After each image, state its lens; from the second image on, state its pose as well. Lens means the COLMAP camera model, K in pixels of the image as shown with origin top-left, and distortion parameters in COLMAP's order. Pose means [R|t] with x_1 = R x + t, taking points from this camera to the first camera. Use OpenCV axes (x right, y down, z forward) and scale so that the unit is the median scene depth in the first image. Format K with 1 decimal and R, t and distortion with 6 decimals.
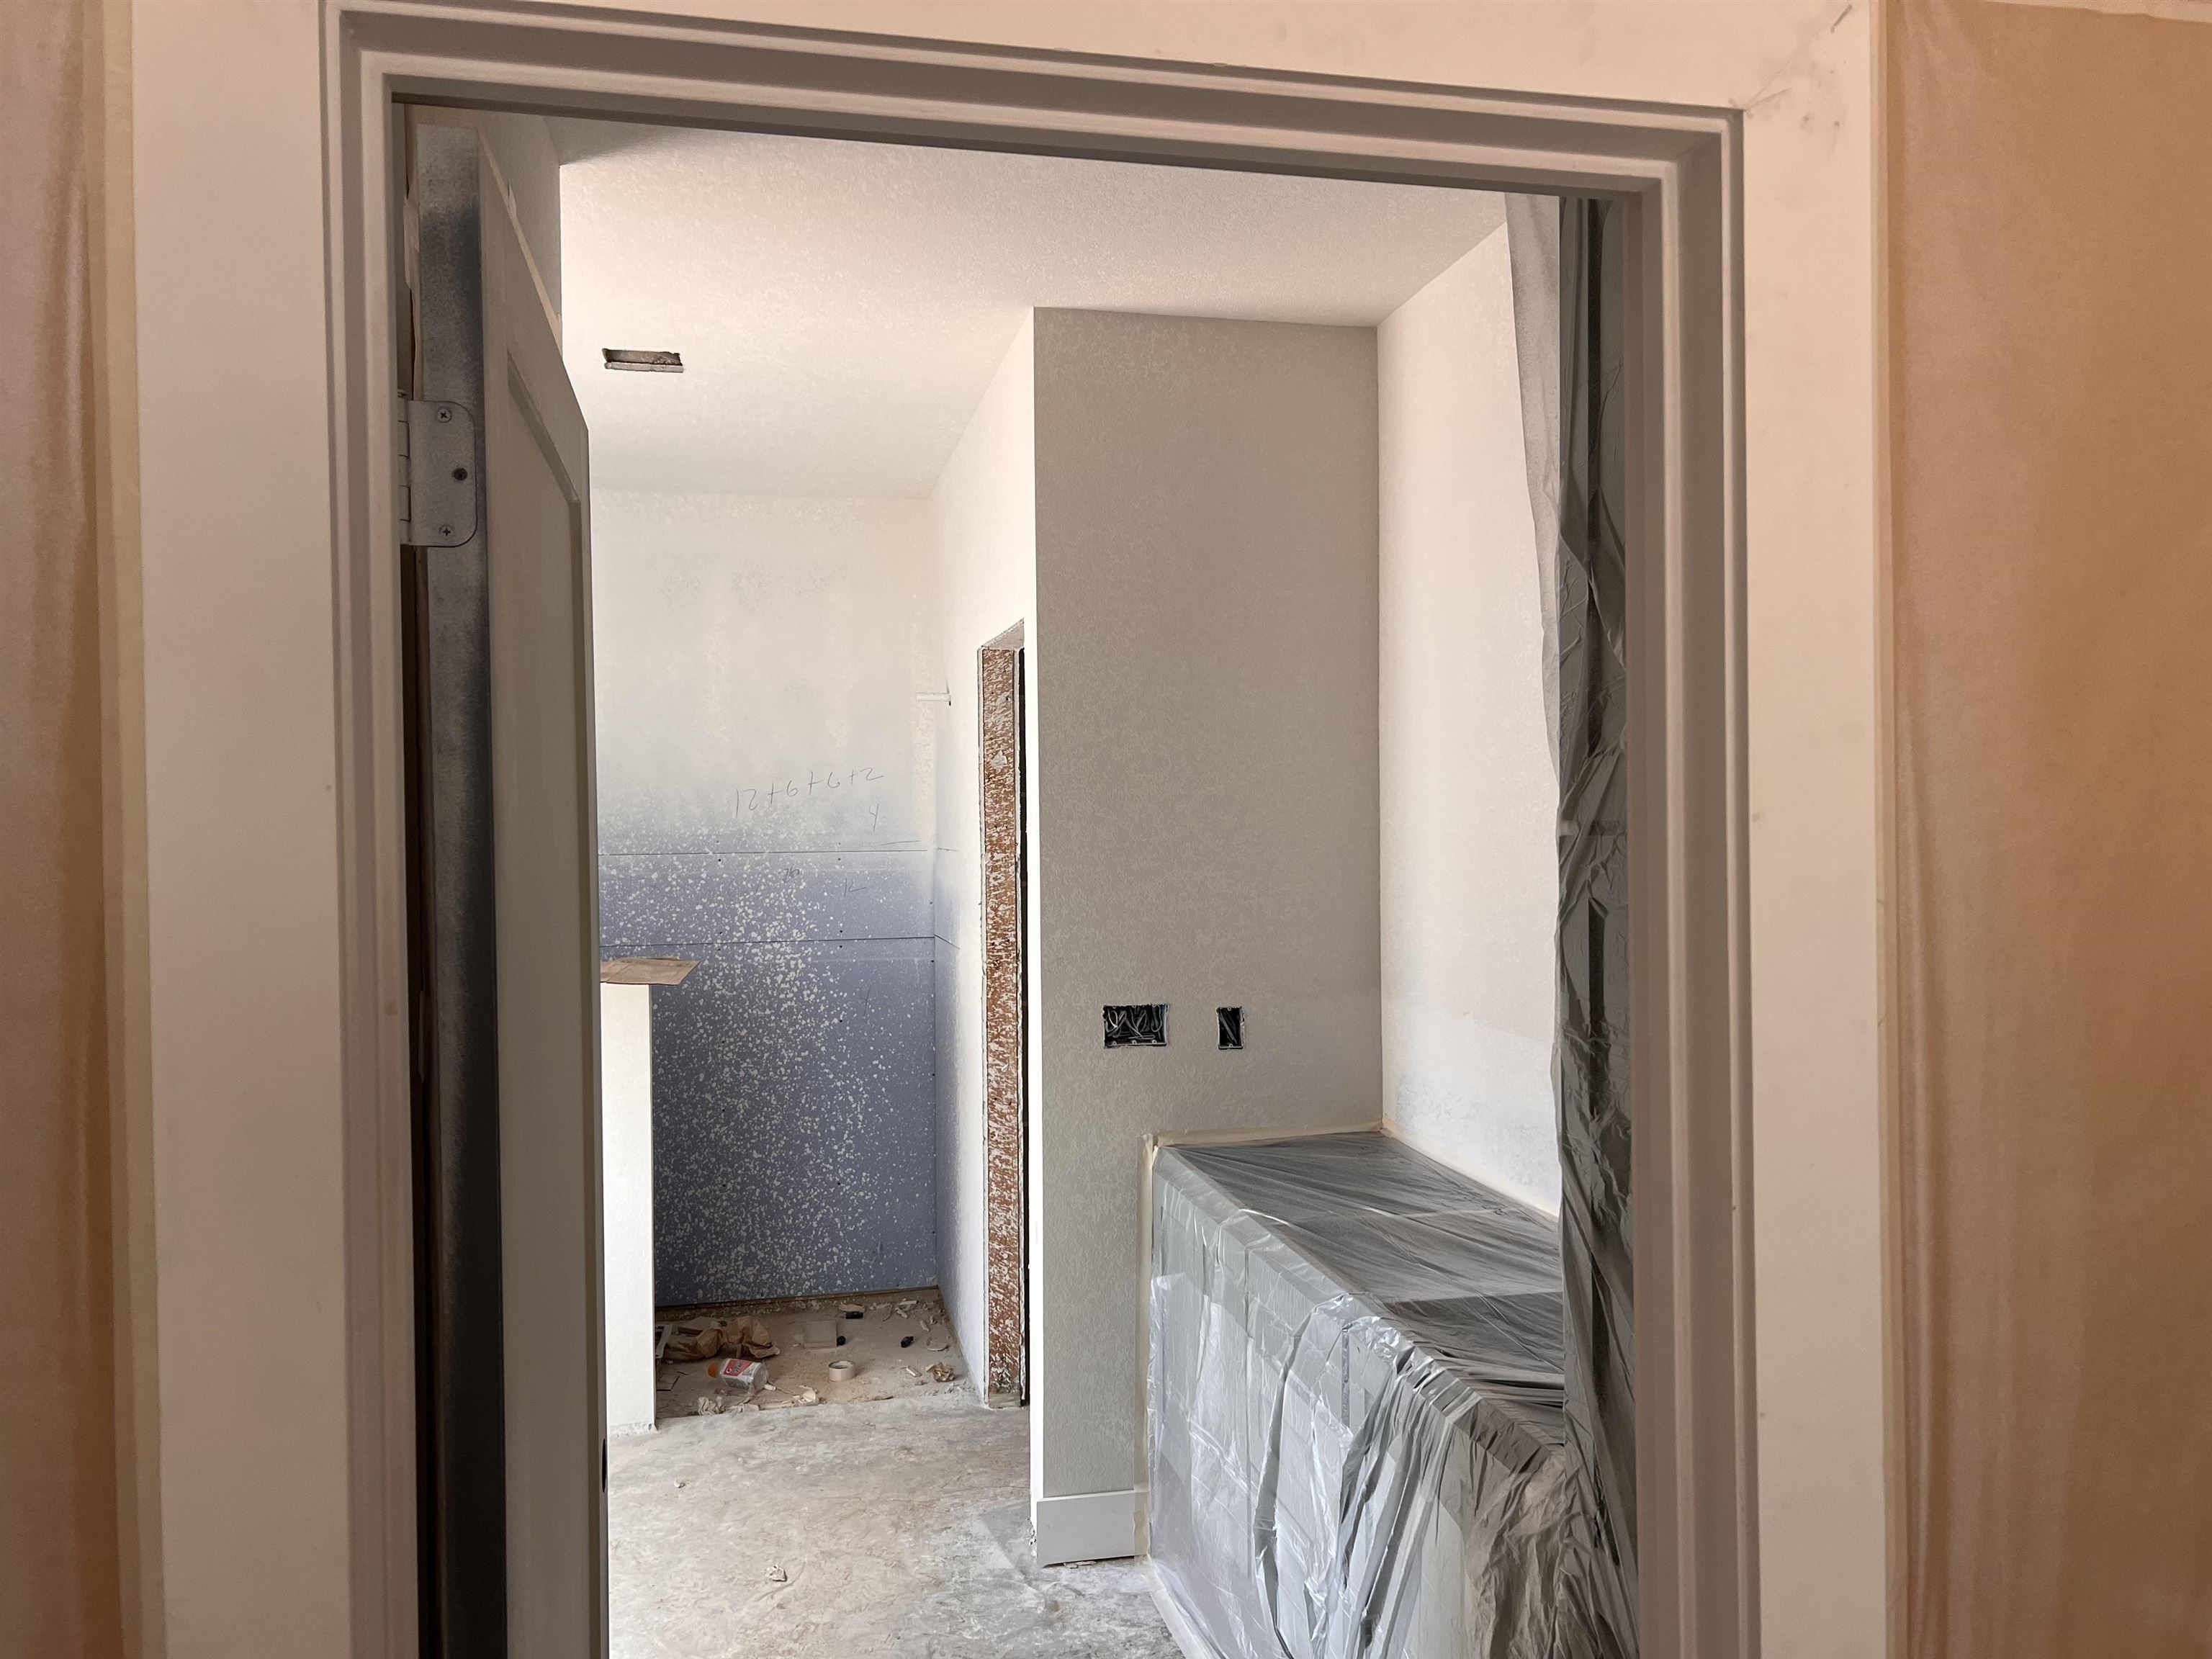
lens RADIAL K [[1678.0, 0, 1120.2], [0, 1678.0, 846.8], [0, 0, 1]] dist [0.042664, -0.040767]
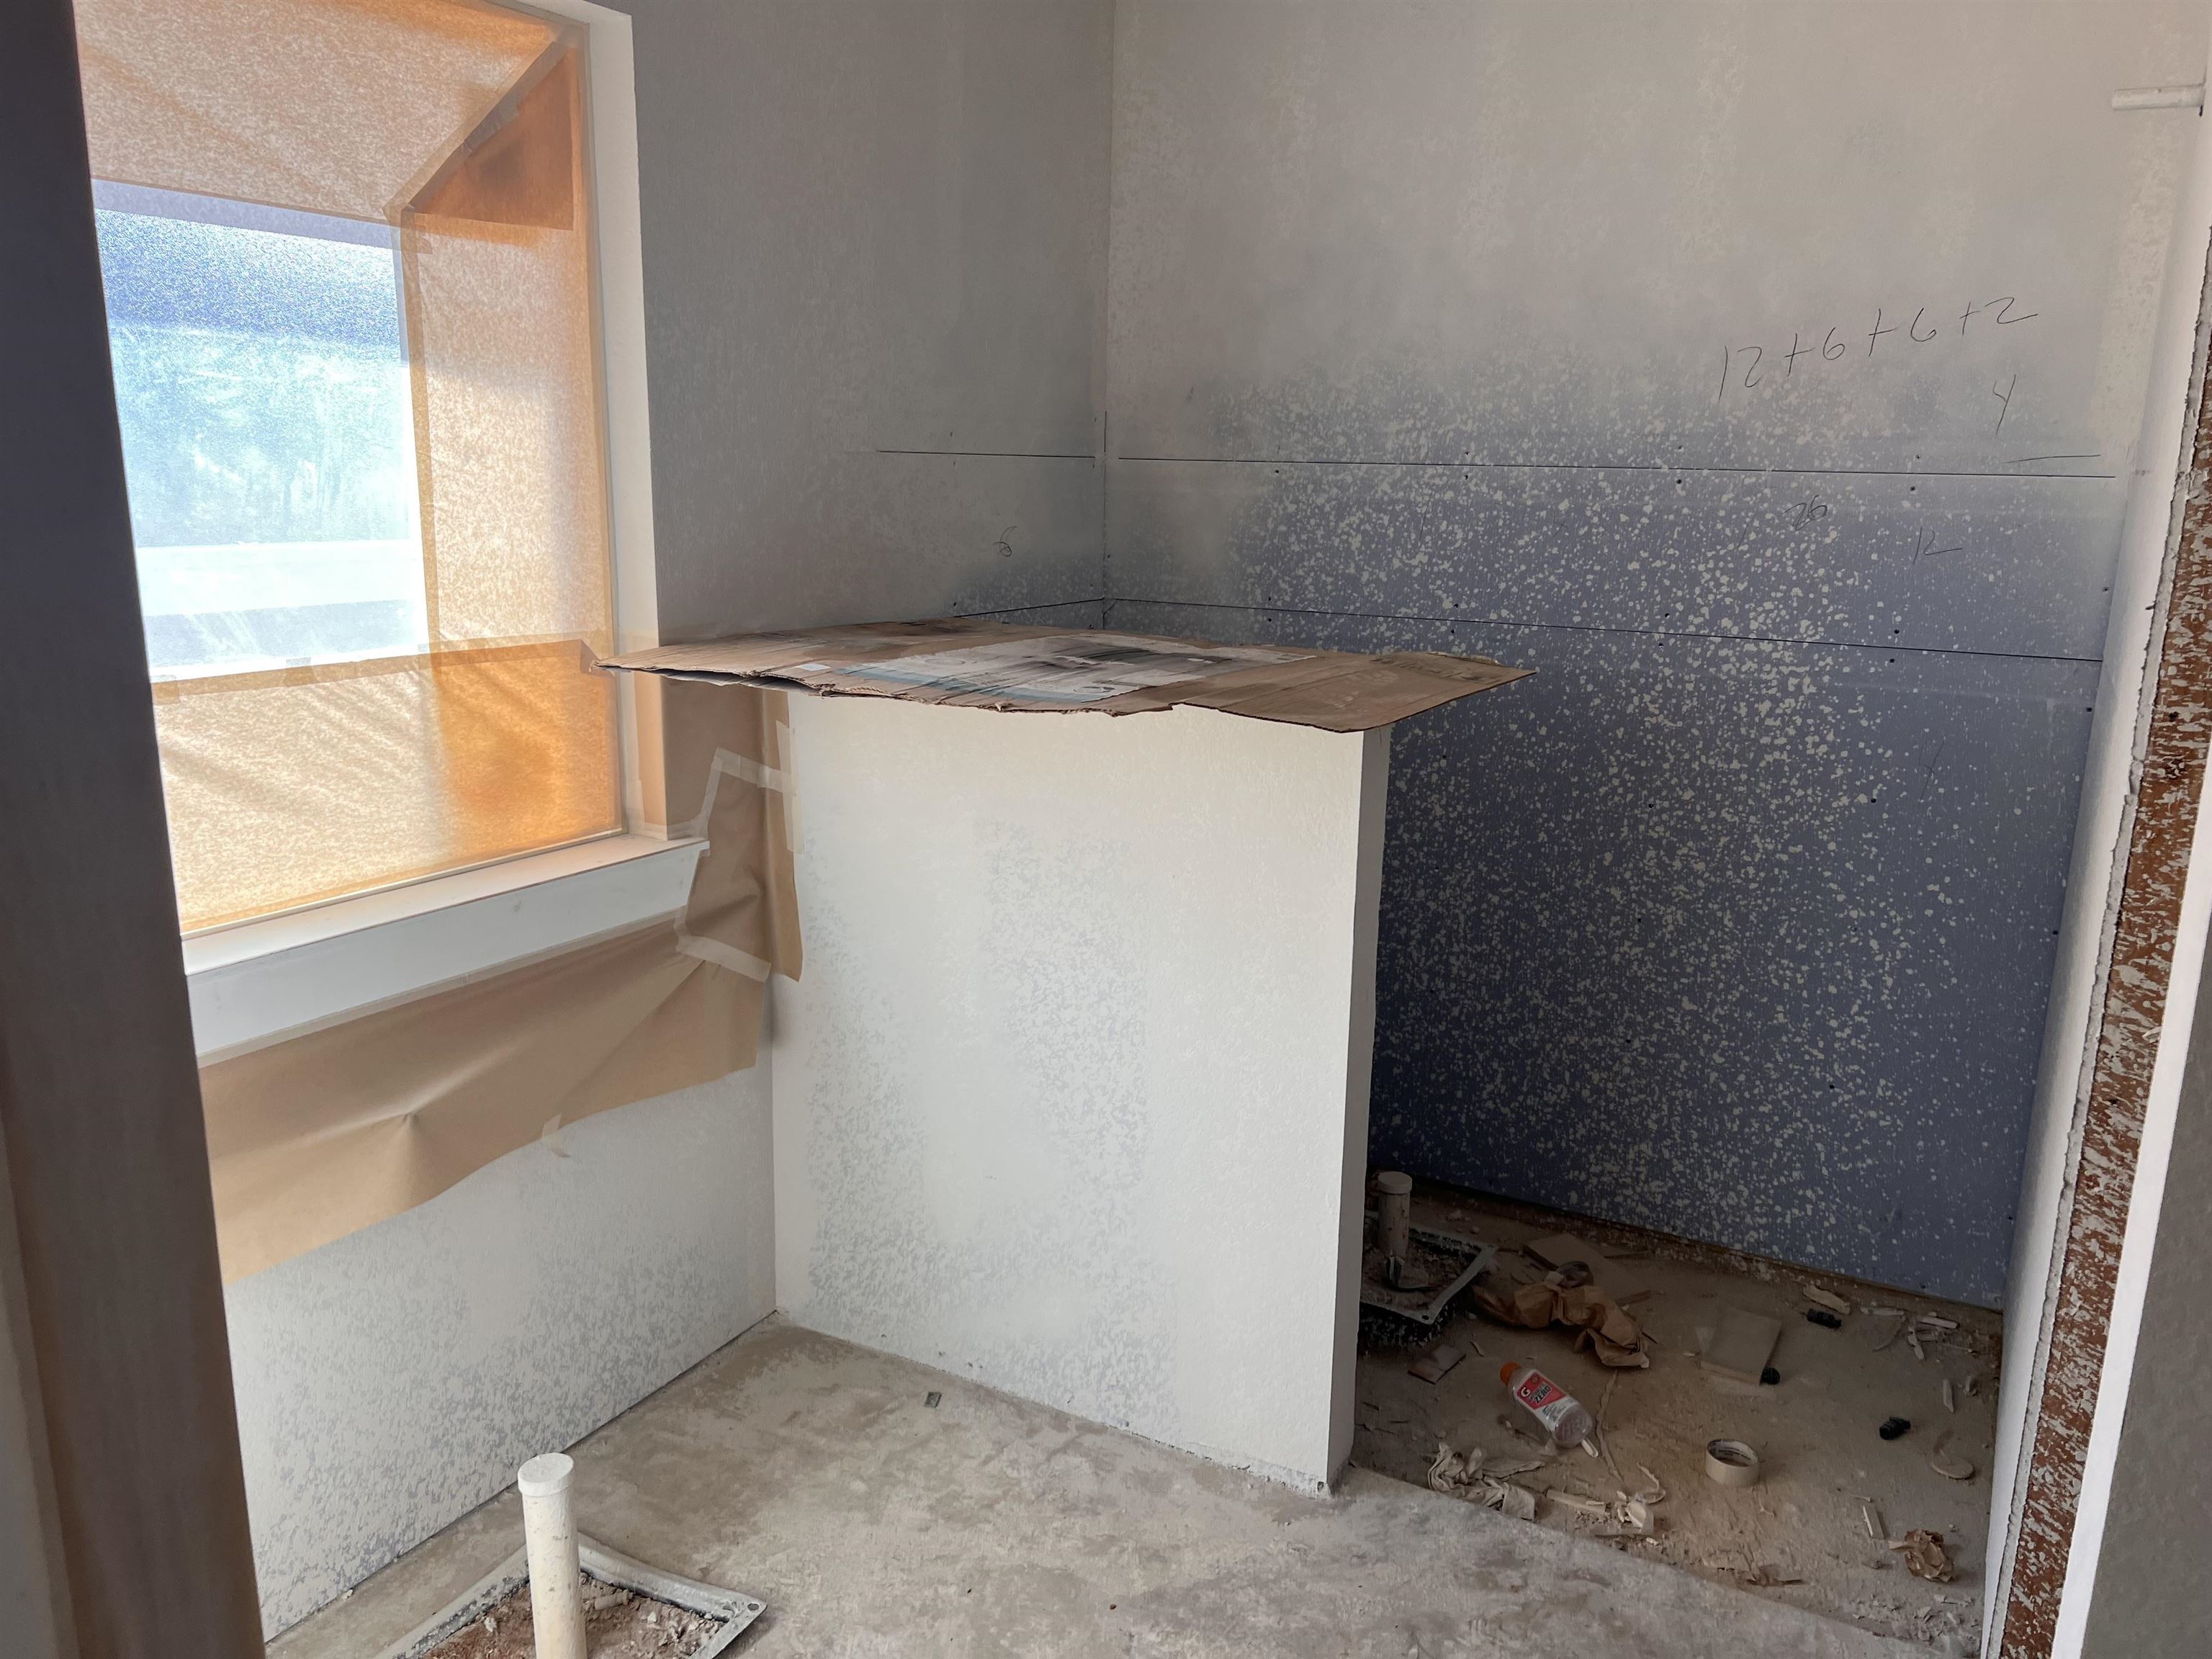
lens RADIAL K [[1678.0, 0, 1120.2], [0, 1678.0, 846.8], [0, 0, 1]] dist [0.042664, -0.040767]
pose [[0.756741, 0.174381, -0.630028, -0.007713], [-0.039722, 0.974250, 0.221944, 0.008999], [0.652507, -0.142928, 0.744181, 0.449685]]
